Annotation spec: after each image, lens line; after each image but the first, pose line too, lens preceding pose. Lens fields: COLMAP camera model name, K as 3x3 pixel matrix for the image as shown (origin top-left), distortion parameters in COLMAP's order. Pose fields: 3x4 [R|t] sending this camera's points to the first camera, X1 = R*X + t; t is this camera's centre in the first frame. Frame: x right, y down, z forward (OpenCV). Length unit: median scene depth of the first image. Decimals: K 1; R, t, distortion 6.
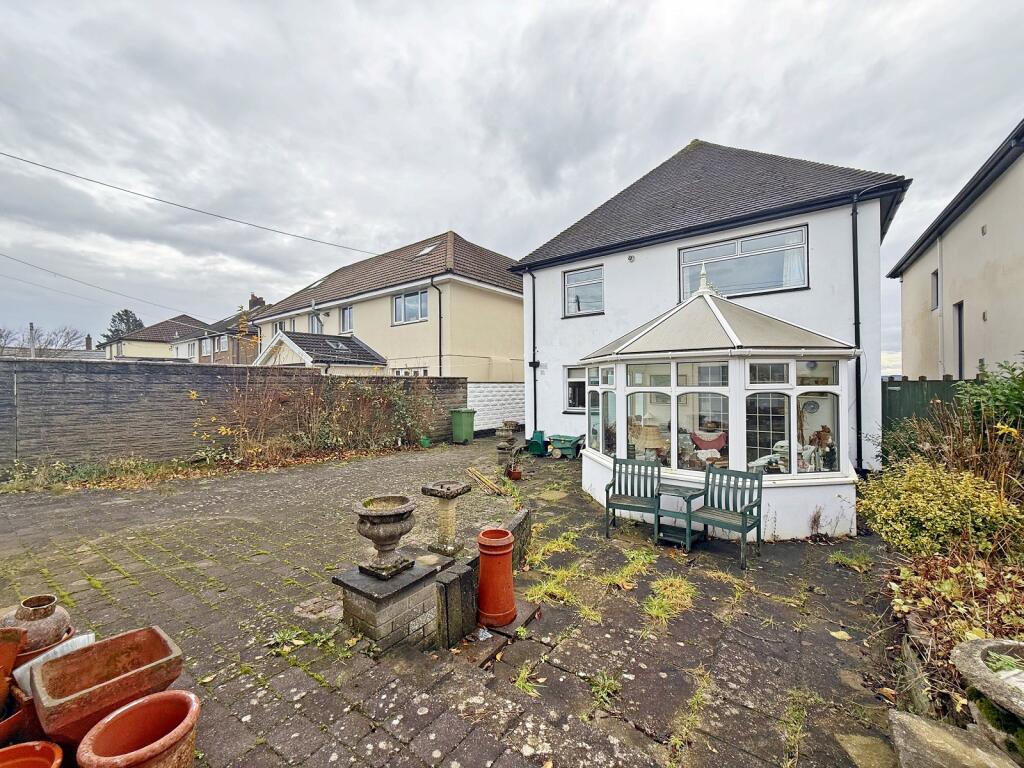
lens RADIAL K [[406.4, 0, 510.6], [0, 406.4, 385.7], [0, 0, 1]] dist [0.021014, 0.000050]
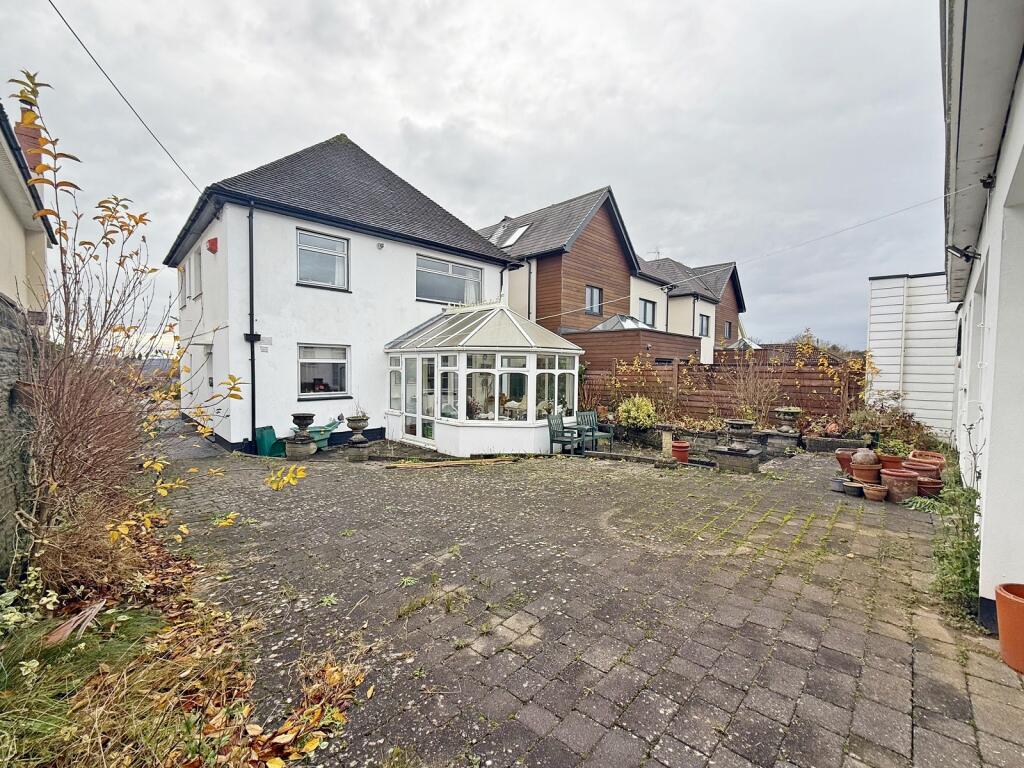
lens RADIAL K [[415.7, 0, 519.5], [0, 415.7, 381.3], [0, 0, 1]] dist [0.000205, 0.000158]
pose [[0.144175, -0.021470, 0.989319, -0.696805], [0.000051, 0.999765, 0.021689, 0.010464], [-0.989552, -0.003077, 0.144143, 0.481759]]
